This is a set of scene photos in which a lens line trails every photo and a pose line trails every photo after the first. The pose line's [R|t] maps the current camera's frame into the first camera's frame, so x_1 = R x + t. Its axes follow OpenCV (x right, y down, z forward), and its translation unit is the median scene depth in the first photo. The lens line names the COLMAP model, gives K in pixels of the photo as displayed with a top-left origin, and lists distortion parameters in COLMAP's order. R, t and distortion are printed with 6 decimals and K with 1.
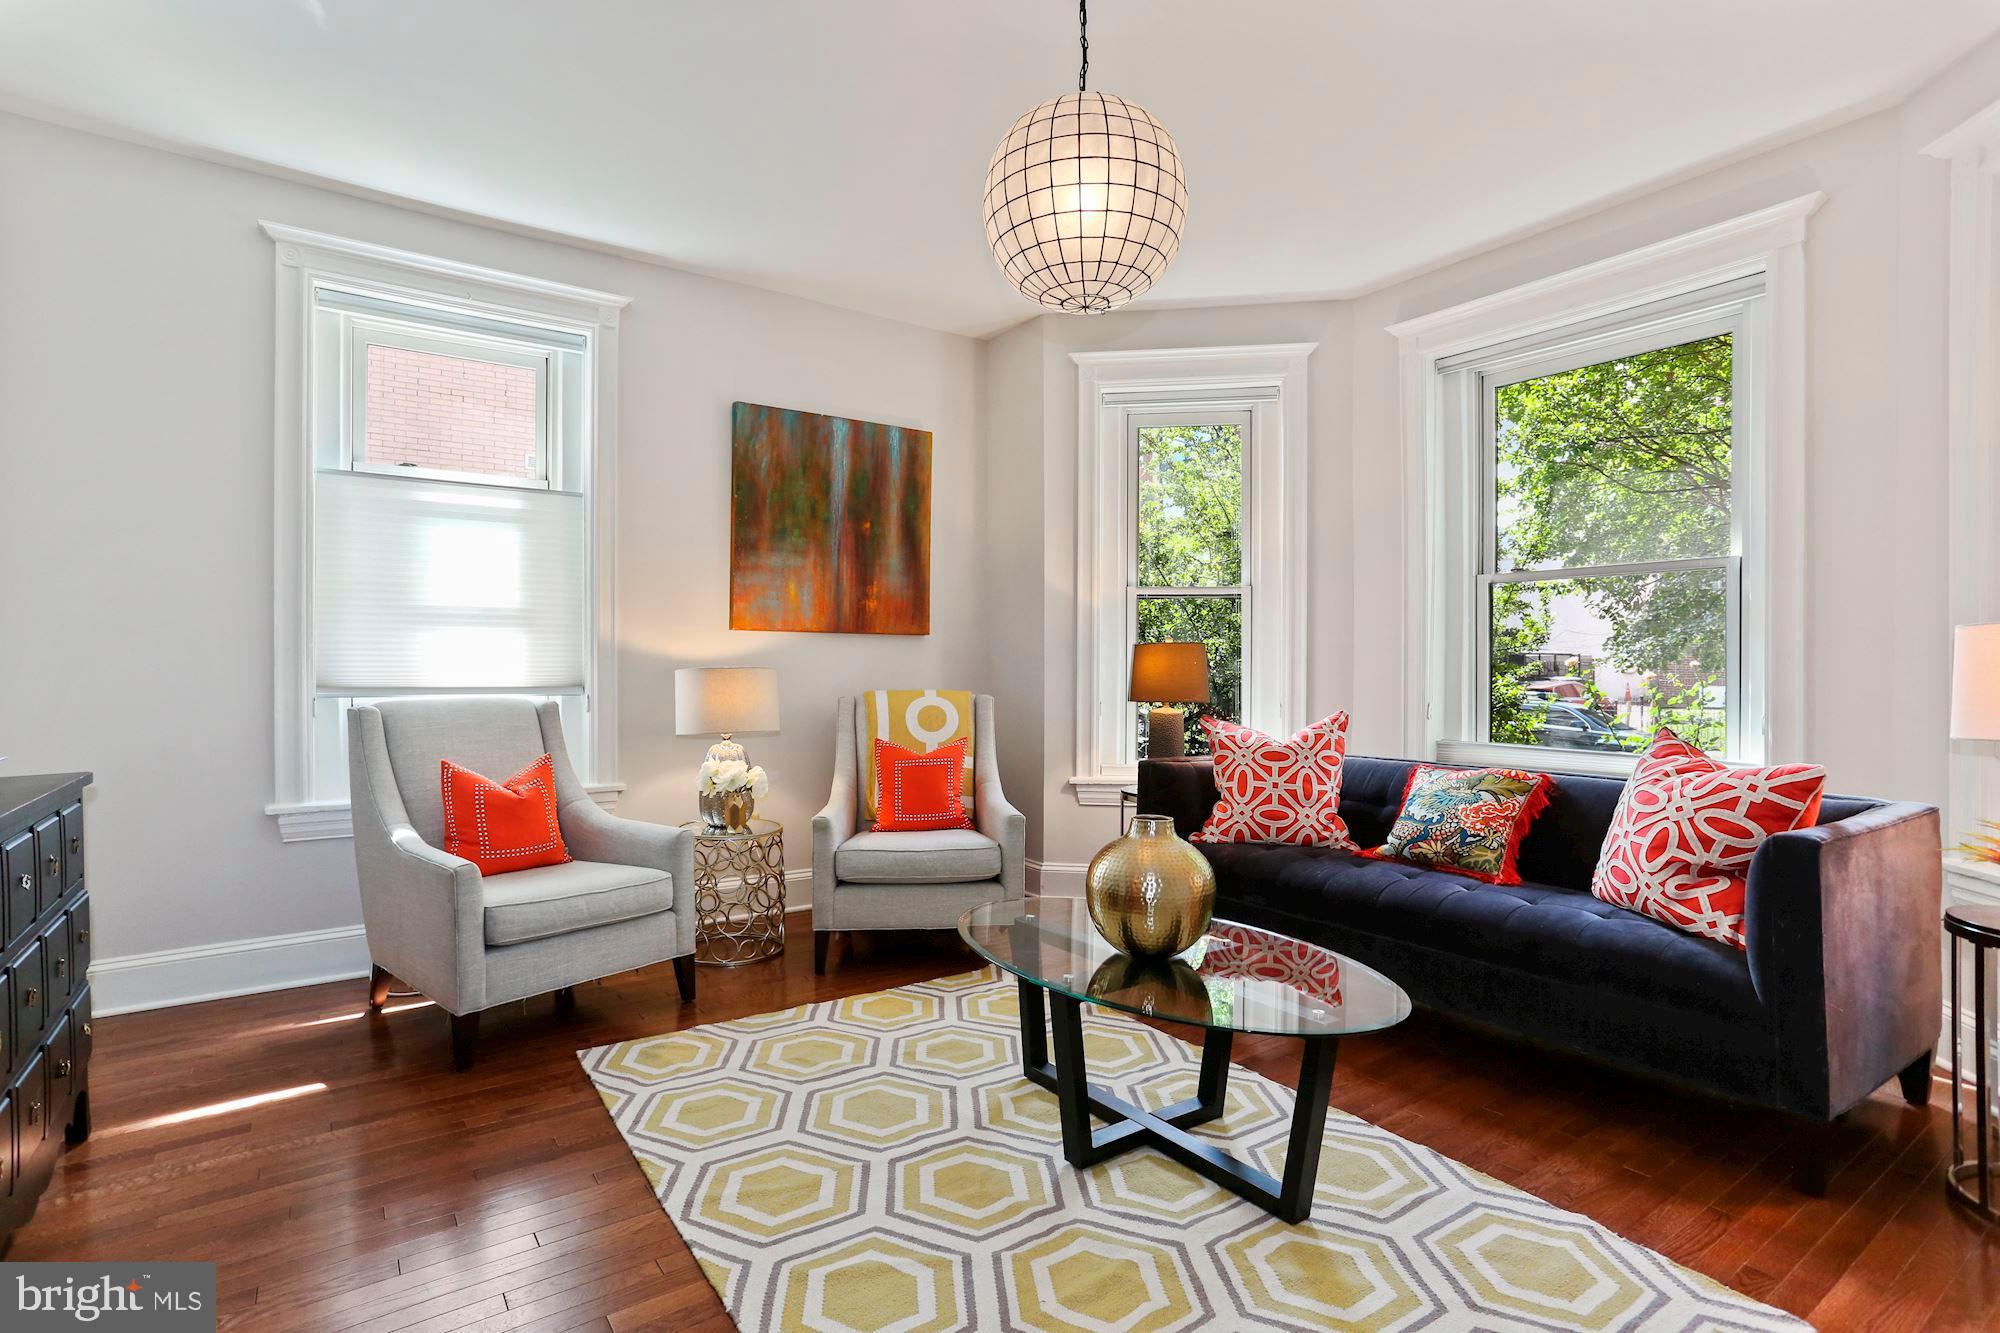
lens RADIAL K [[976.4, 0, 984.5], [0, 976.4, 674.7], [0, 0, 1]] dist [-0.035323, 0.020578]
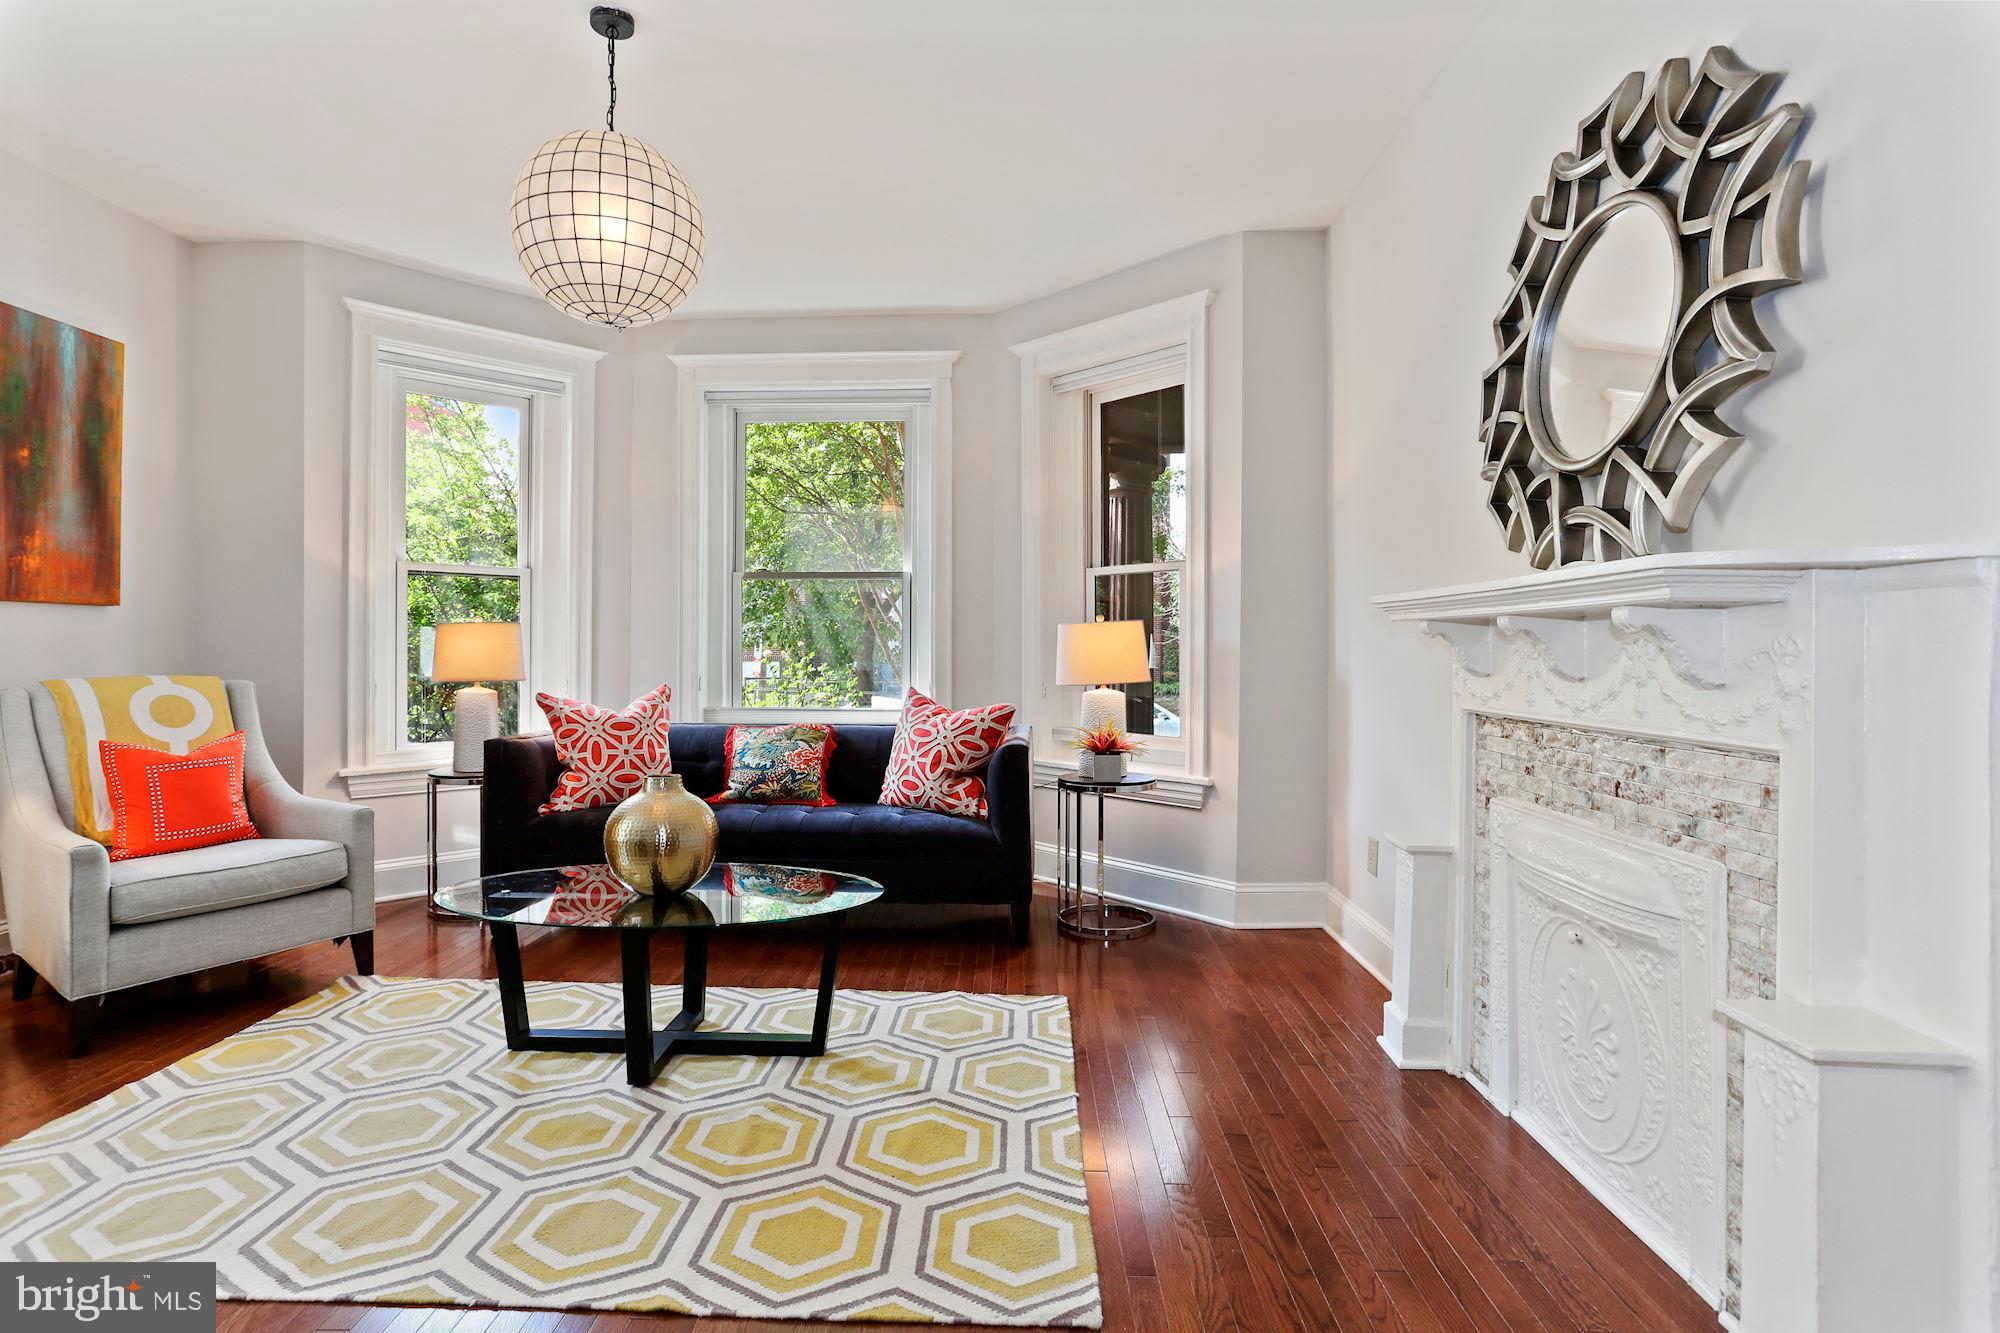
lens RADIAL K [[976.4, 0, 980.3], [0, 976.4, 655.3], [0, 0, 1]] dist [-0.035323, 0.020578]
pose [[0.600803, -0.009323, 0.799343, -0.348860], [0.005038, 0.999956, 0.007876, -0.005084], [-0.799381, -0.000705, 0.600823, -0.004641]]
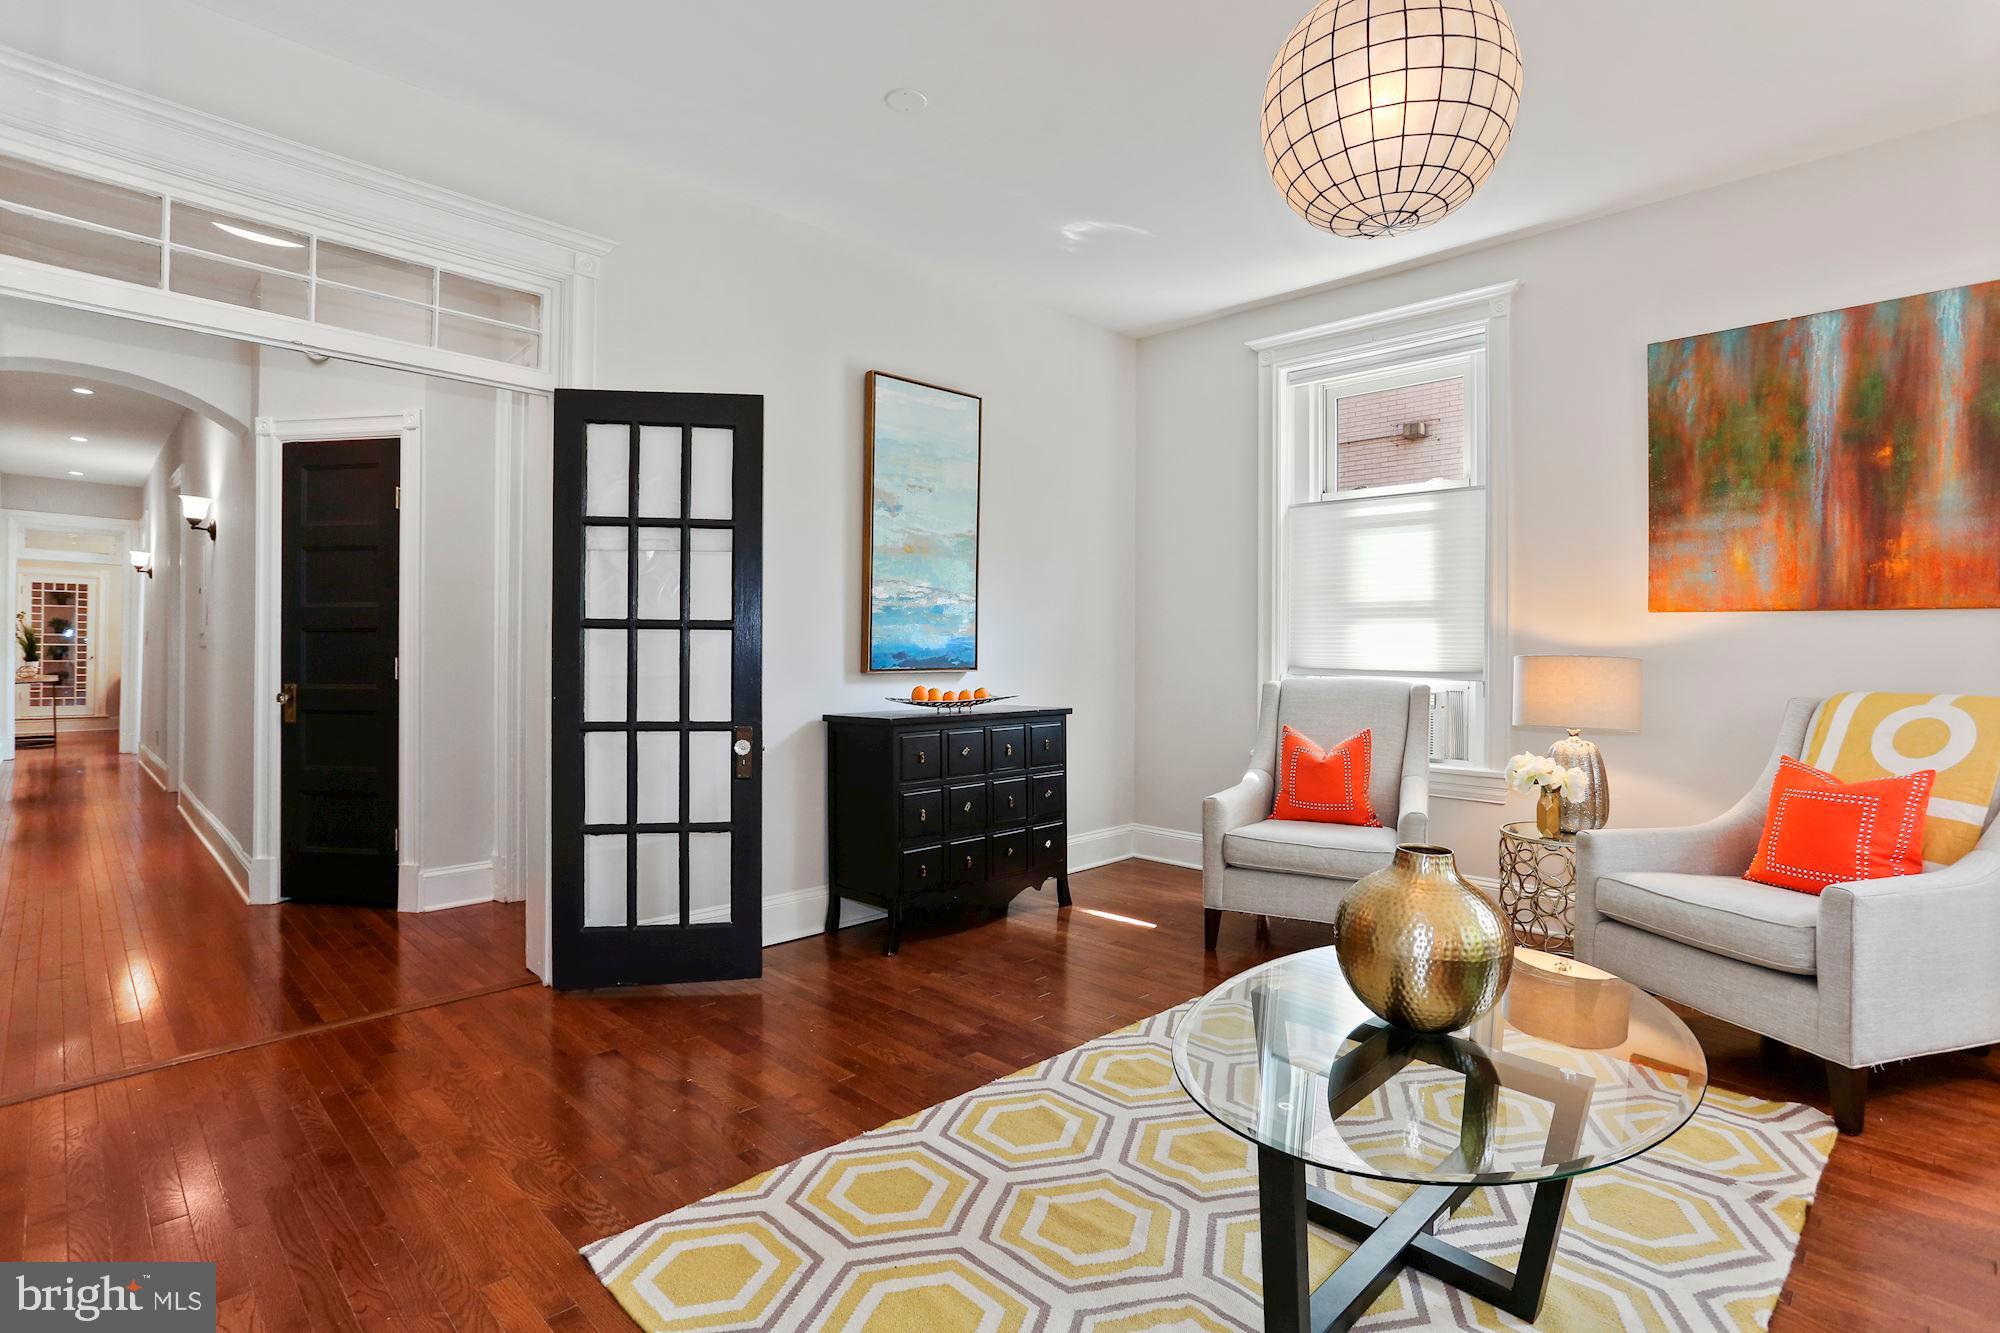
lens RADIAL K [[976.4, 0, 986.7], [0, 976.4, 649.6], [0, 0, 1]] dist [-0.035323, 0.020578]
pose [[0.171391, 0.006438, -0.985182, 0.573740], [-0.014009, 0.999893, 0.004097, -0.010050], [0.985103, 0.013099, 0.171463, 0.340189]]
